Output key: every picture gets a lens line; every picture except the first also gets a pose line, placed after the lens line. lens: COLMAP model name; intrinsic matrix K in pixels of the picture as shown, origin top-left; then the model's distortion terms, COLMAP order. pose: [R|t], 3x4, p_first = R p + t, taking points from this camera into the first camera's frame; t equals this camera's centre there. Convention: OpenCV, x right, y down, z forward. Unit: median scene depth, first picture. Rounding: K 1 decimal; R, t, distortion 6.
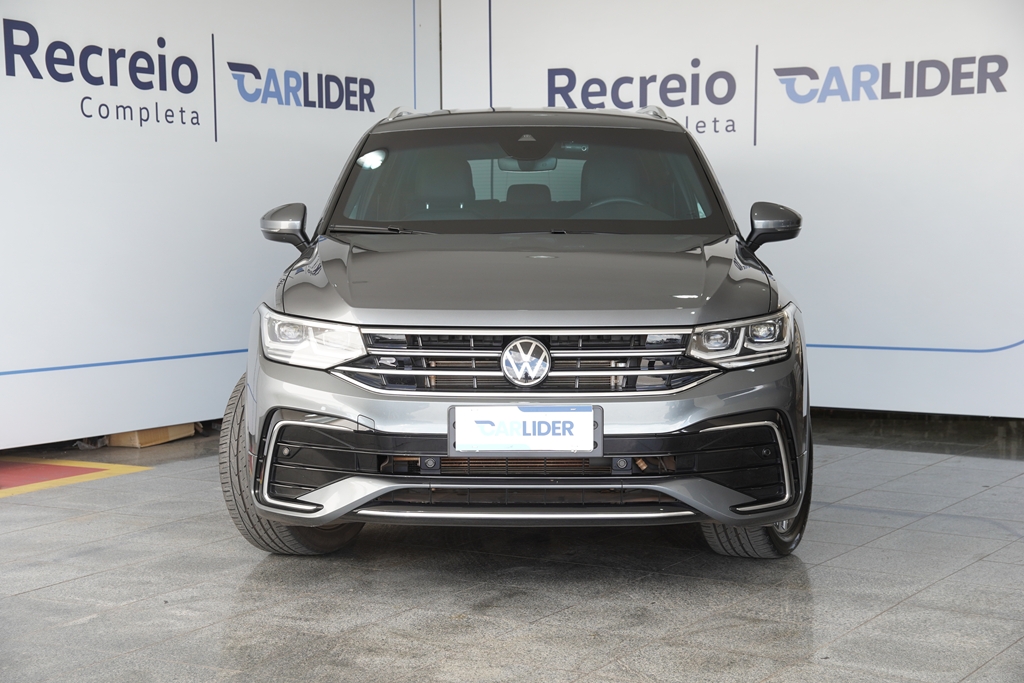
lens RADIAL K [[1781.0, 0, 511.8], [0, 1781.0, 328.8], [0, 0, 1]] dist [0.374009, 0.000000]
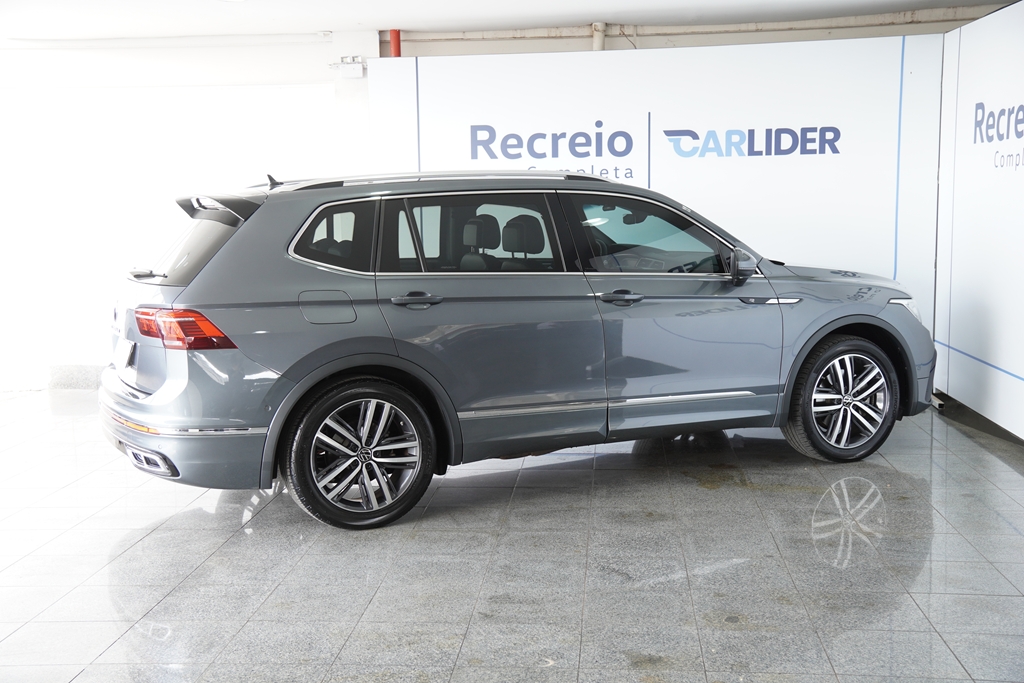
lens RADIAL K [[1215.4, 0, 520.6], [0, 1215.4, 343.9], [0, 0, 1]] dist [0.110977, 0.000000]
pose [[0.435275, 0.105650, -0.894077, 0.704542], [-0.043626, 0.994399, 0.096266, -0.076714], [0.899240, -0.002897, 0.437446, 0.538649]]
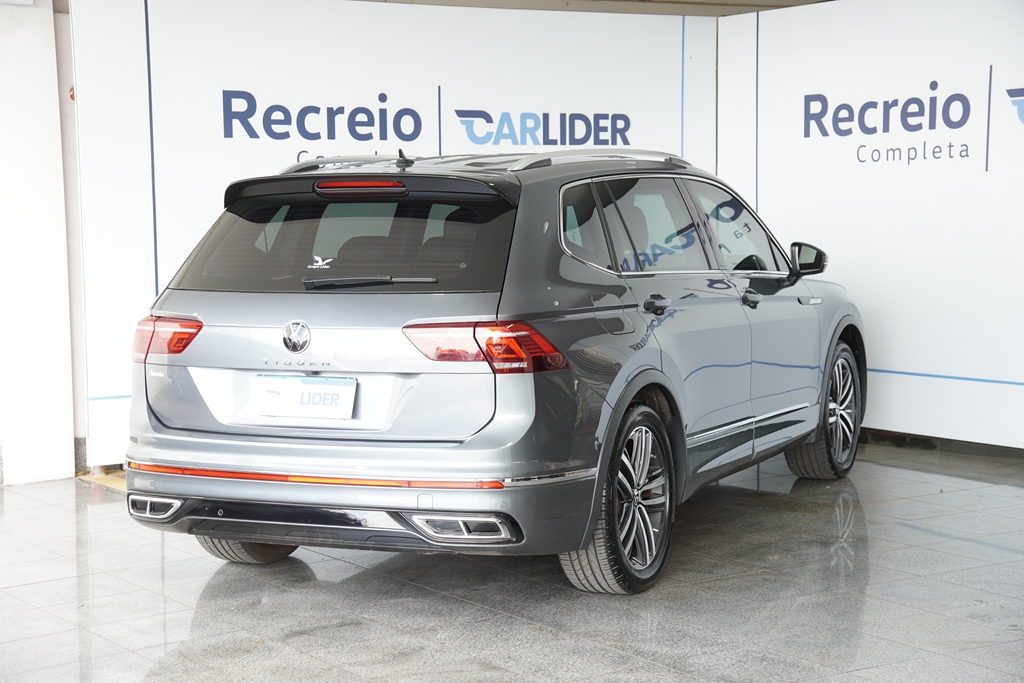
lens RADIAL K [[1781.0, 0, 502.9], [0, 1781.0, 330.2], [0, 0, 1]] dist [0.374009, 0.000000]
pose [[0.907316, 0.023085, -0.419814, 0.360124], [-0.017912, 0.999707, 0.016262, -0.034460], [0.420067, -0.007236, 0.907464, 0.023905]]
